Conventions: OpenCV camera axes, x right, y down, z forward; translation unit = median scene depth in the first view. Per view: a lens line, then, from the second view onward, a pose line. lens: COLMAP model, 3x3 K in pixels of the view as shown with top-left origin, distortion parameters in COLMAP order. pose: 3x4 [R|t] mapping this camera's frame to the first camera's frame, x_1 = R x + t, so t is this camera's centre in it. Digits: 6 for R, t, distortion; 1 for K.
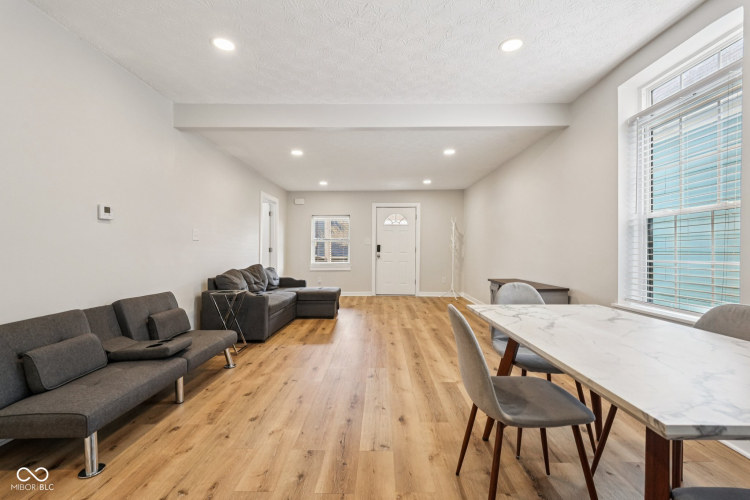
lens RADIAL K [[330.2, 0, 374.8], [0, 330.2, 248.1], [0, 0, 1]] dist [-0.017376, 0.008220]
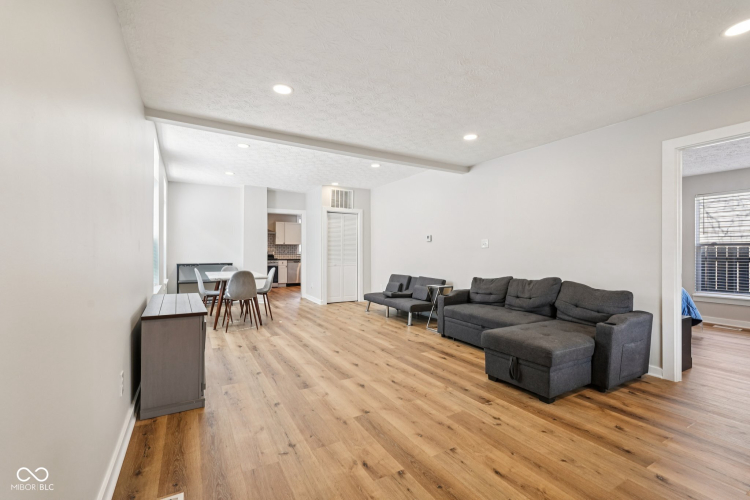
lens RADIAL K [[330.2, 0, 373.0], [0, 330.2, 251.5], [0, 0, 1]] dist [-0.017376, 0.008220]
pose [[-0.865455, -0.006107, -0.500949, 0.508008], [-0.004582, 0.999980, -0.004273, -0.004231], [0.500965, -0.001403, -0.865466, 2.137439]]
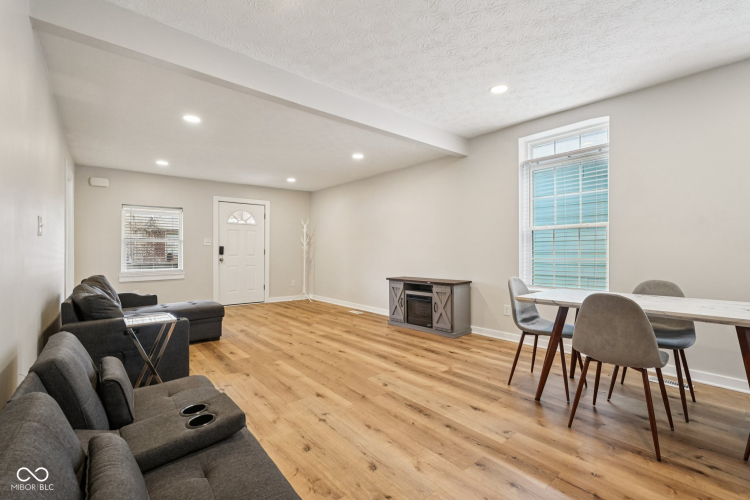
lens RADIAL K [[330.2, 0, 375.3], [0, 330.2, 253.5], [0, 0, 1]] dist [-0.017376, 0.008220]
pose [[0.757828, -0.006536, 0.652422, -0.547538], [0.000074, 0.999951, 0.009932, 0.000393], [-0.652455, -0.007478, 0.757791, 0.251880]]
